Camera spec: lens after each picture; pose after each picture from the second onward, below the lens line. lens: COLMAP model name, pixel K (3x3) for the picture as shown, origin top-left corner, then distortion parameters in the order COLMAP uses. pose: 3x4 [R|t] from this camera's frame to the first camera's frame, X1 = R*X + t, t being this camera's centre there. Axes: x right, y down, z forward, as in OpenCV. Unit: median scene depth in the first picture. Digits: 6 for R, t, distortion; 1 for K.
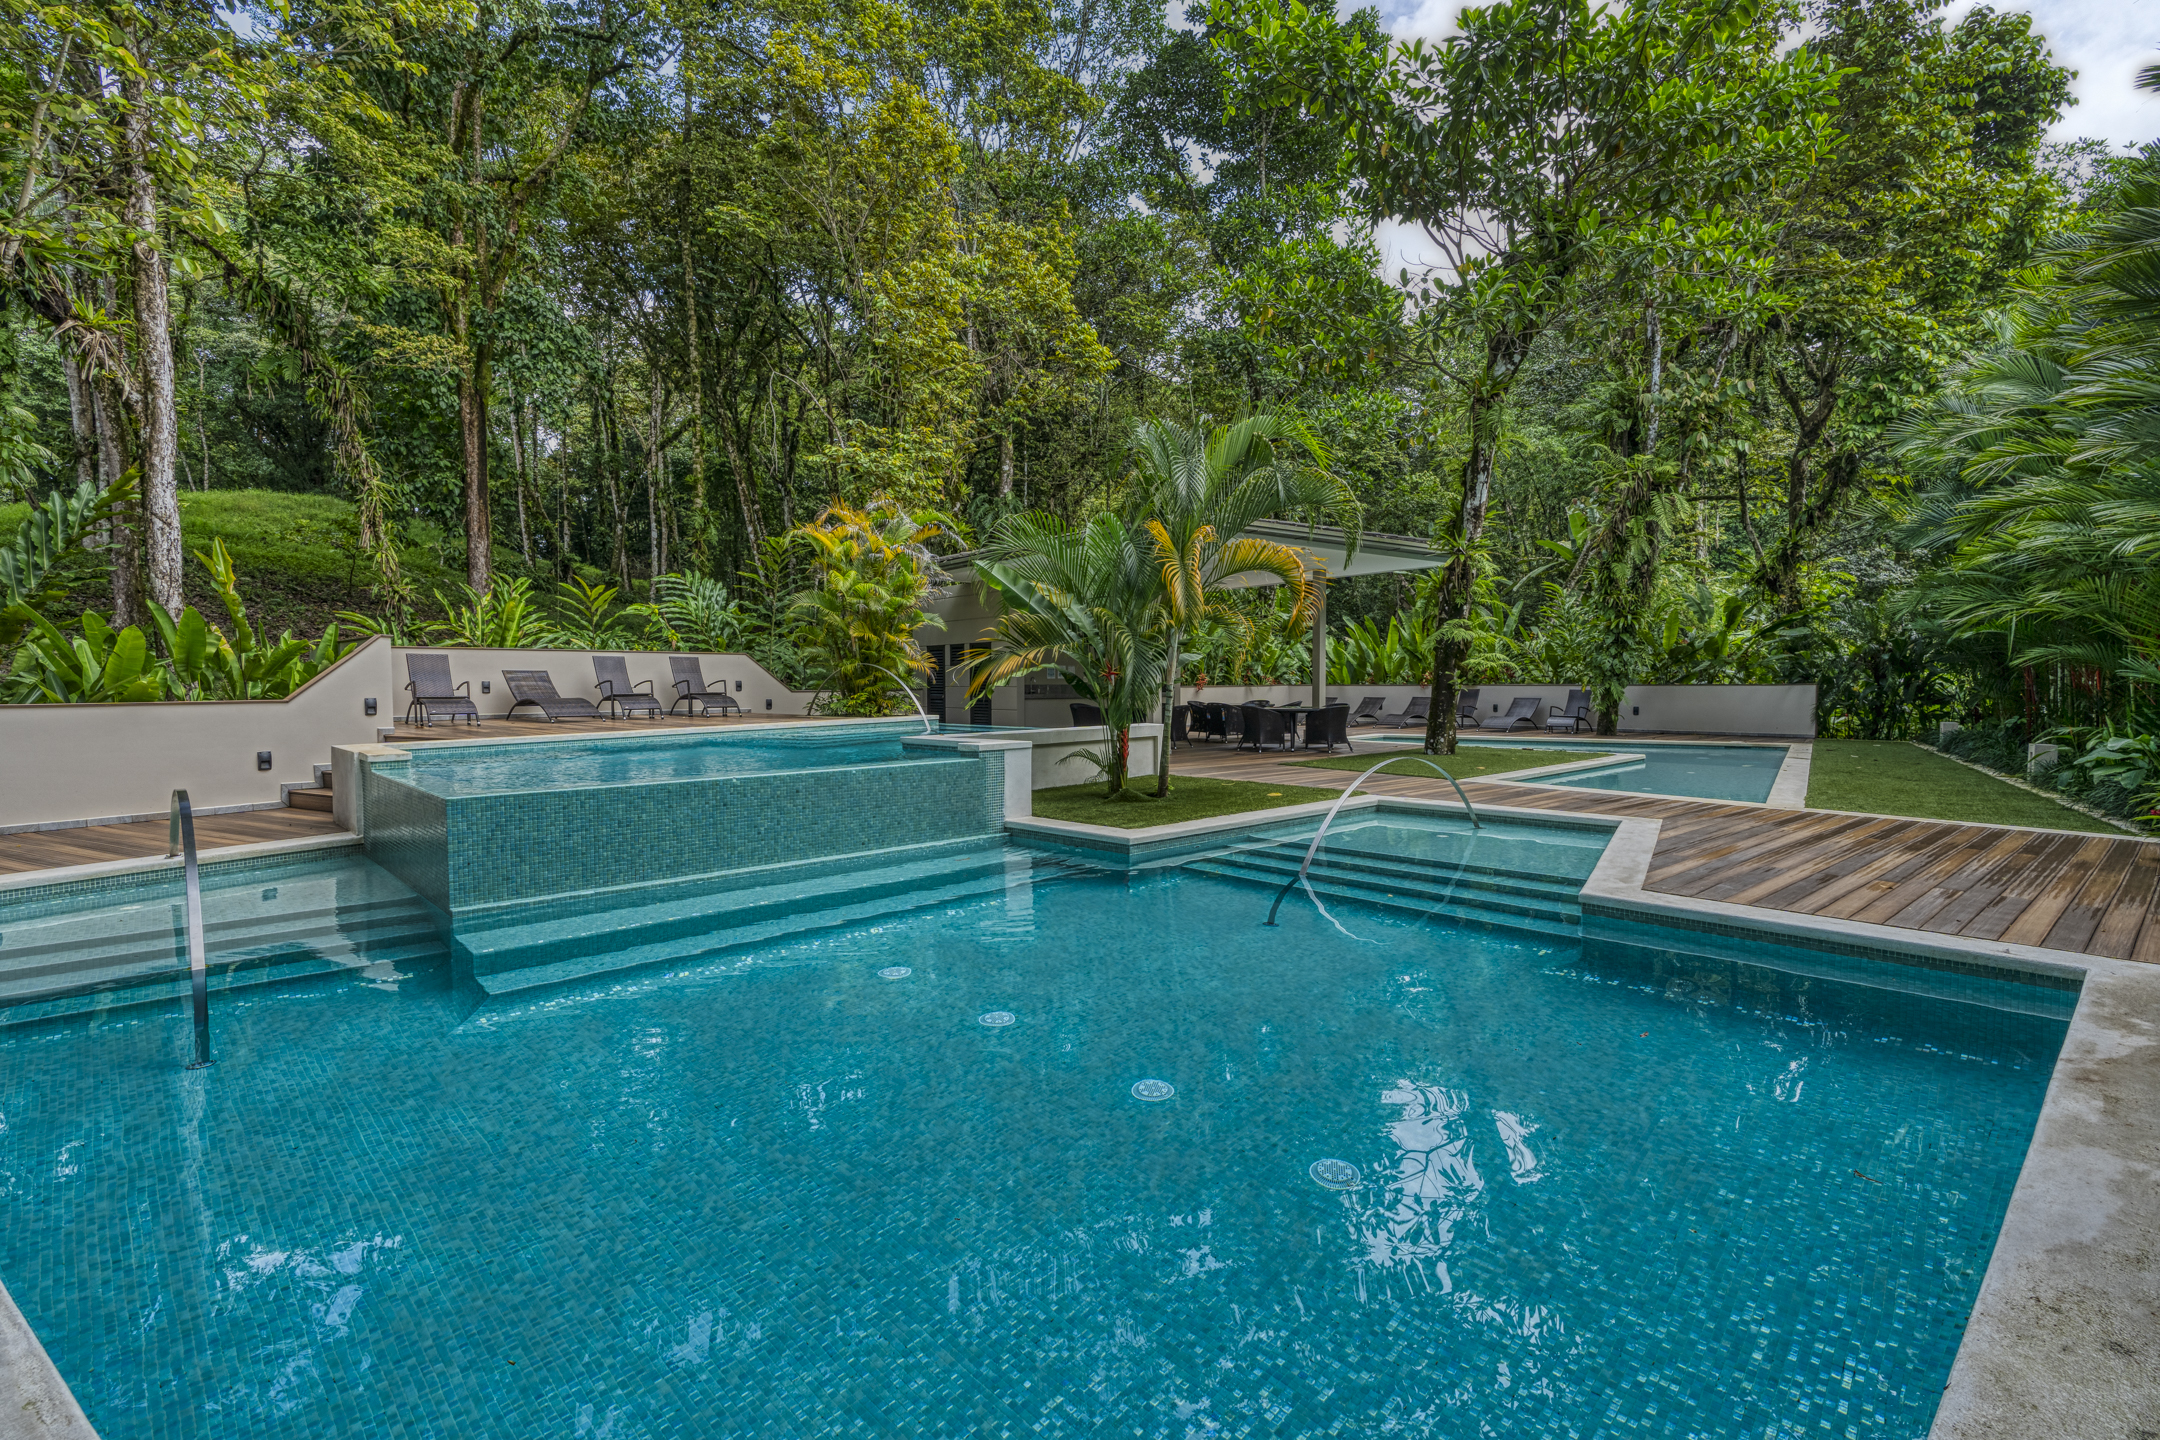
lens RADIAL K [[1028.4, 0, 1077.8], [0, 1028.4, 679.2], [0, 0, 1]] dist [0.001443, 0.000378]
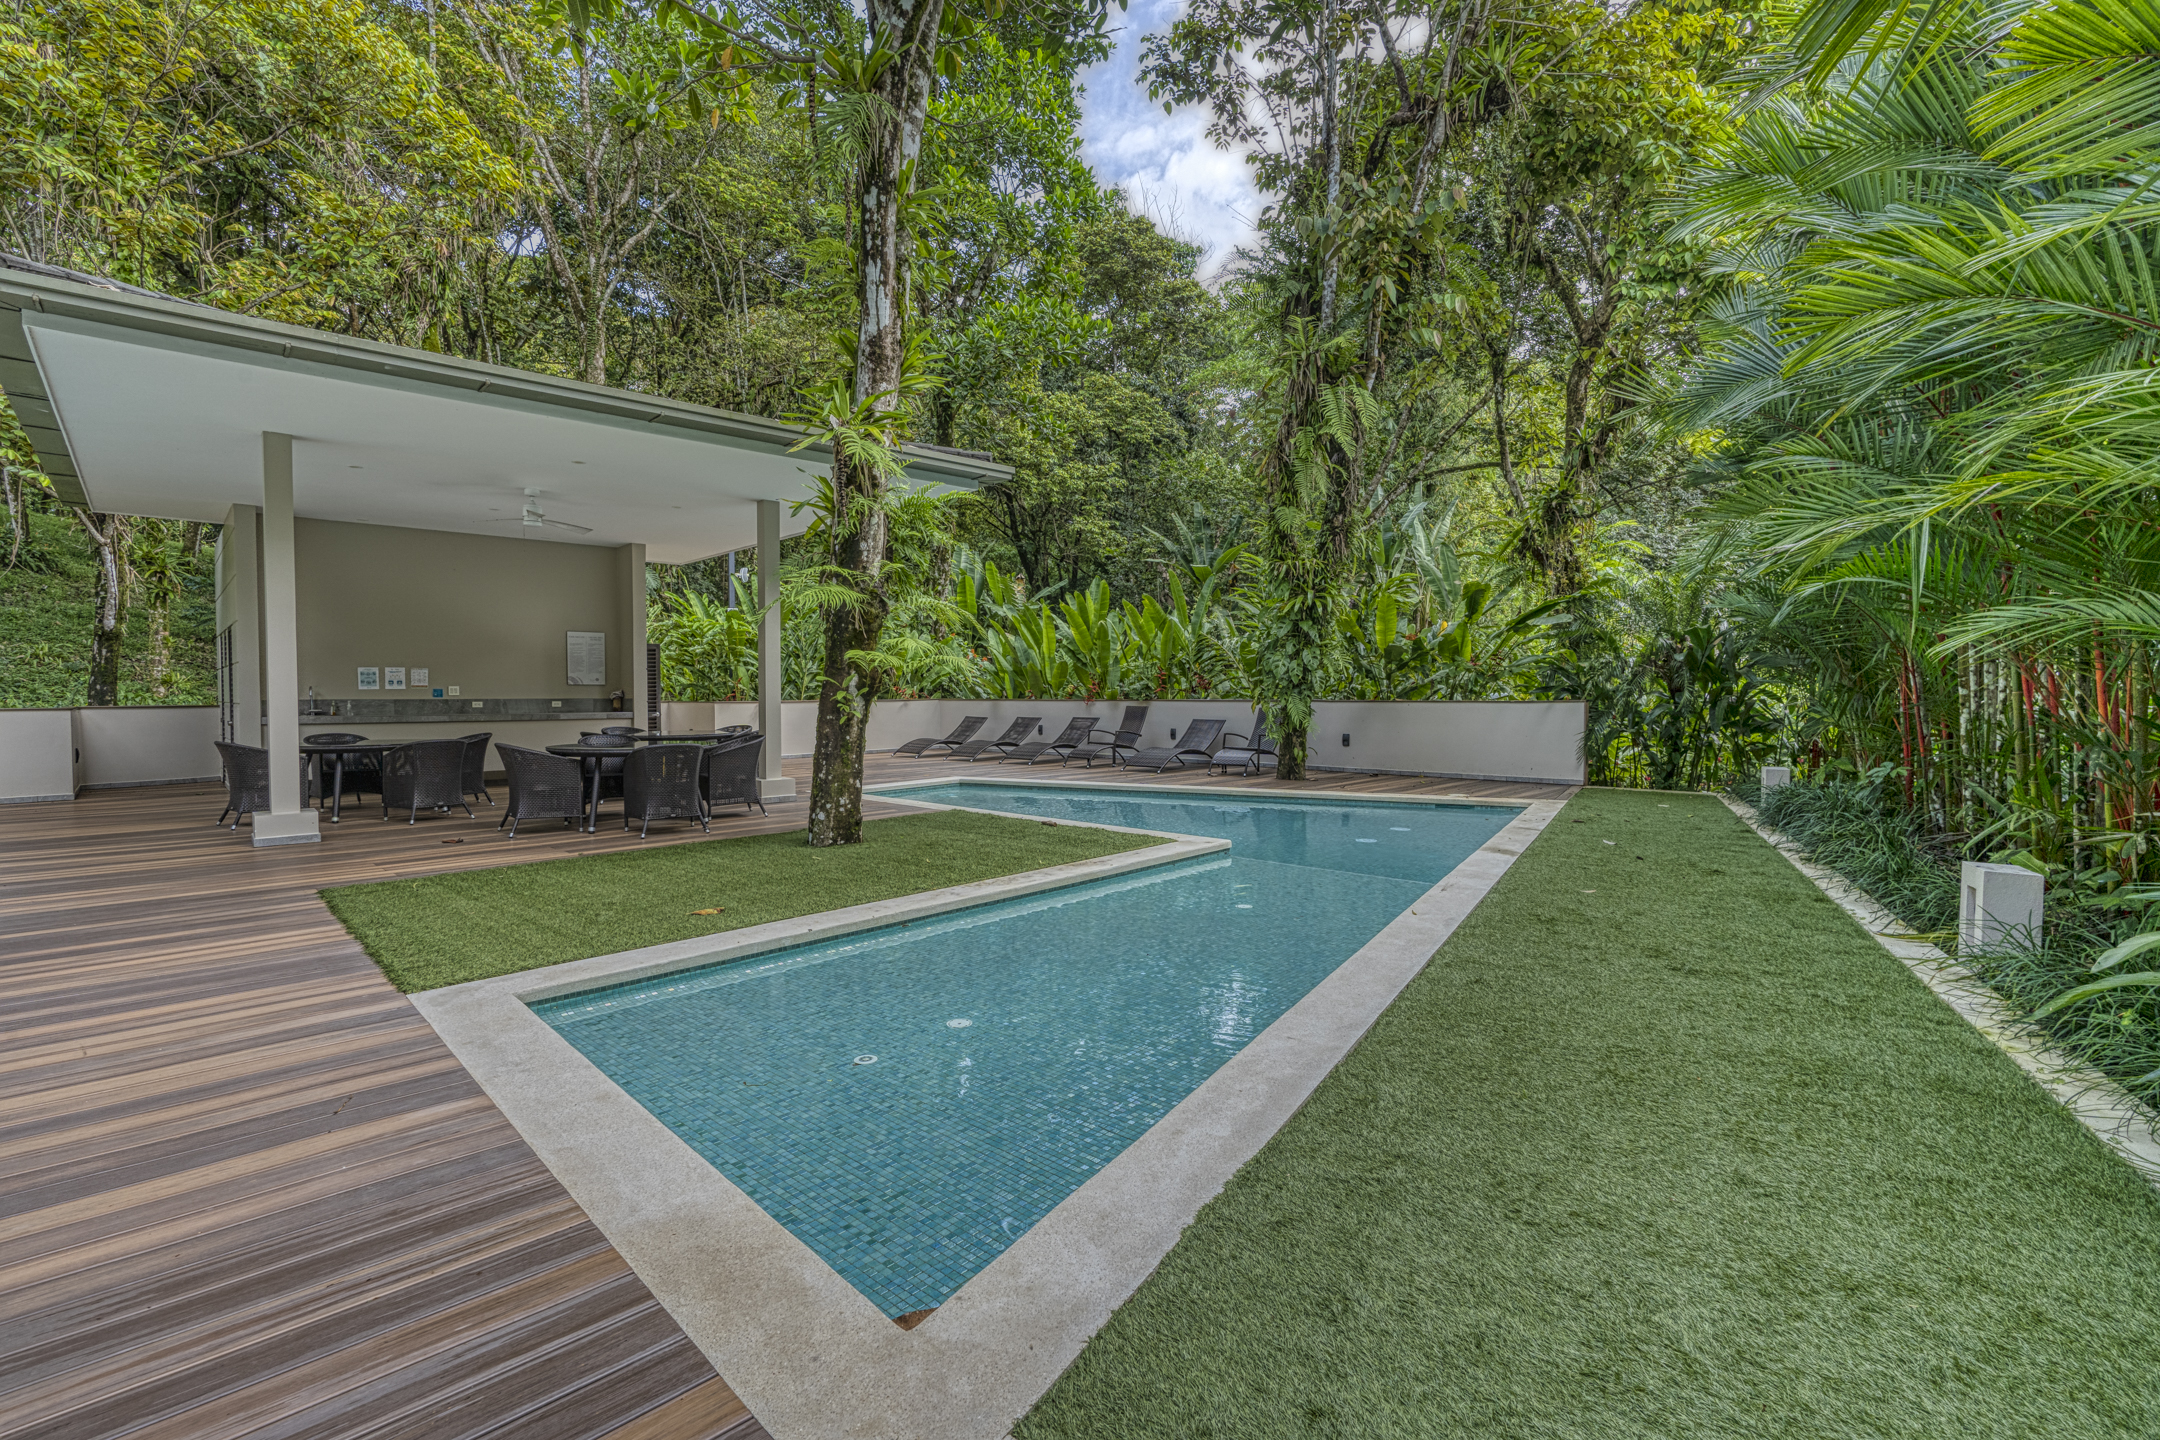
lens RADIAL K [[1039.6, 0, 1080.0], [0, 1039.6, 669.1], [0, 0, 1]] dist [-0.002523, -0.000151]
pose [[0.993635, 0.004009, 0.112574, 0.322188], [-0.001617, 0.999771, -0.021328, -0.000633], [-0.112633, 0.021010, 0.993414, 0.380811]]
